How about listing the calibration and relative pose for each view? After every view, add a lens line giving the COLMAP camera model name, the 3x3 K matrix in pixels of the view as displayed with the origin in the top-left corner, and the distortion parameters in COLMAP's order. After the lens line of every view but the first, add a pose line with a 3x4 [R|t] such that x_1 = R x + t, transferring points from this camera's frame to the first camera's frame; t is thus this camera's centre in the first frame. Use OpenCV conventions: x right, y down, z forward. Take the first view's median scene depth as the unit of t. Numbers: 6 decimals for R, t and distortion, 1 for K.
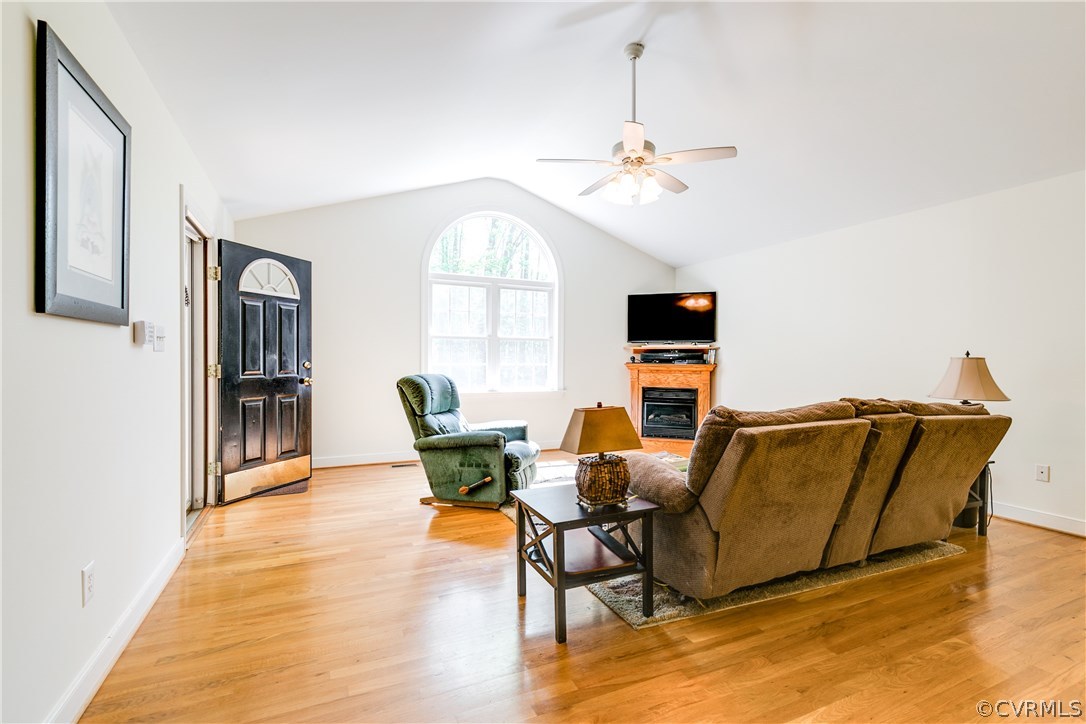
lens RADIAL K [[489.2, 0, 543.2], [0, 489.2, 363.3], [0, 0, 1]] dist [0.002678, -0.001421]
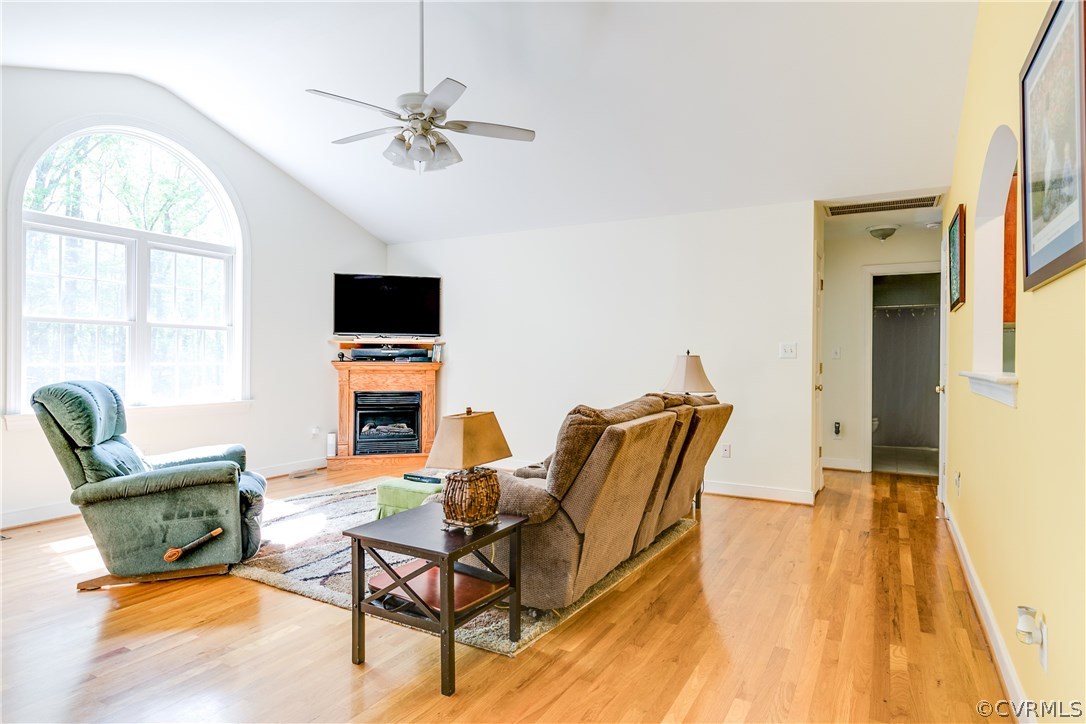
lens RADIAL K [[623.8, 0, 542.0], [0, 623.8, 359.0], [0, 0, 1]] dist [0.004235, 0.001669]
pose [[0.806479, -0.001662, 0.591261, -0.261072], [0.003314, 0.999993, -0.001709, -0.002112], [-0.591254, 0.003338, 0.806478, 0.021900]]
